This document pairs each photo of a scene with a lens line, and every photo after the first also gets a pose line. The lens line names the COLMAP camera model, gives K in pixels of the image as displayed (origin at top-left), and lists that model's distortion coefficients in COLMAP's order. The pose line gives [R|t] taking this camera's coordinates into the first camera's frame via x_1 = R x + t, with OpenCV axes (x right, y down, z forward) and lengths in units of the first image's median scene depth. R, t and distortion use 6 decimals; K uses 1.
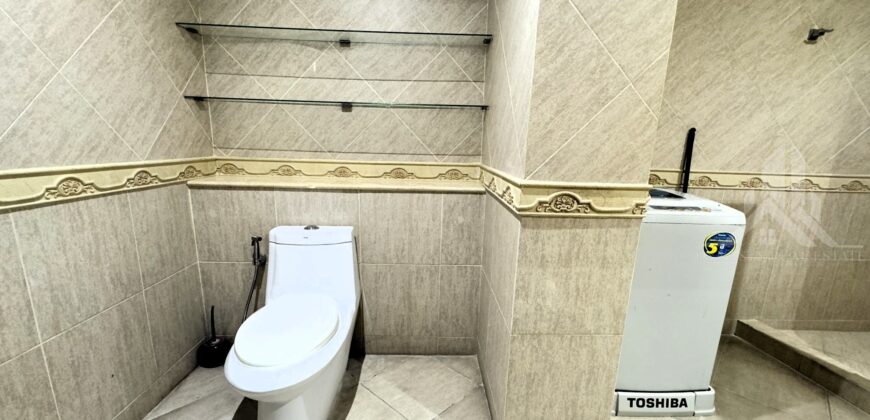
lens RADIAL K [[365.2, 0, 437.0], [0, 365.2, 227.0], [0, 0, 1]] dist [-0.003778, 0.000055]
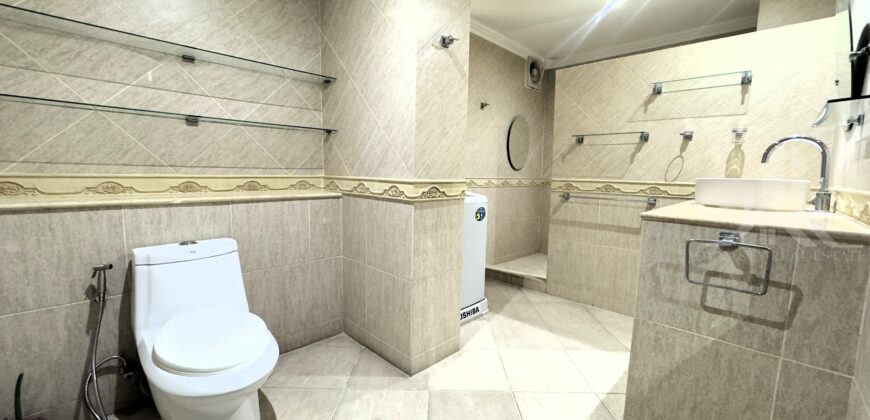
lens RADIAL K [[347.4, 0, 435.0], [0, 347.4, 210.0], [0, 0, 1]] dist [-0.004346, -0.000205]
pose [[0.726674, -0.086752, 0.681483, -0.444465], [0.153325, 0.987453, -0.037791, 0.045752], [-0.669654, 0.131950, 0.730858, -0.094524]]
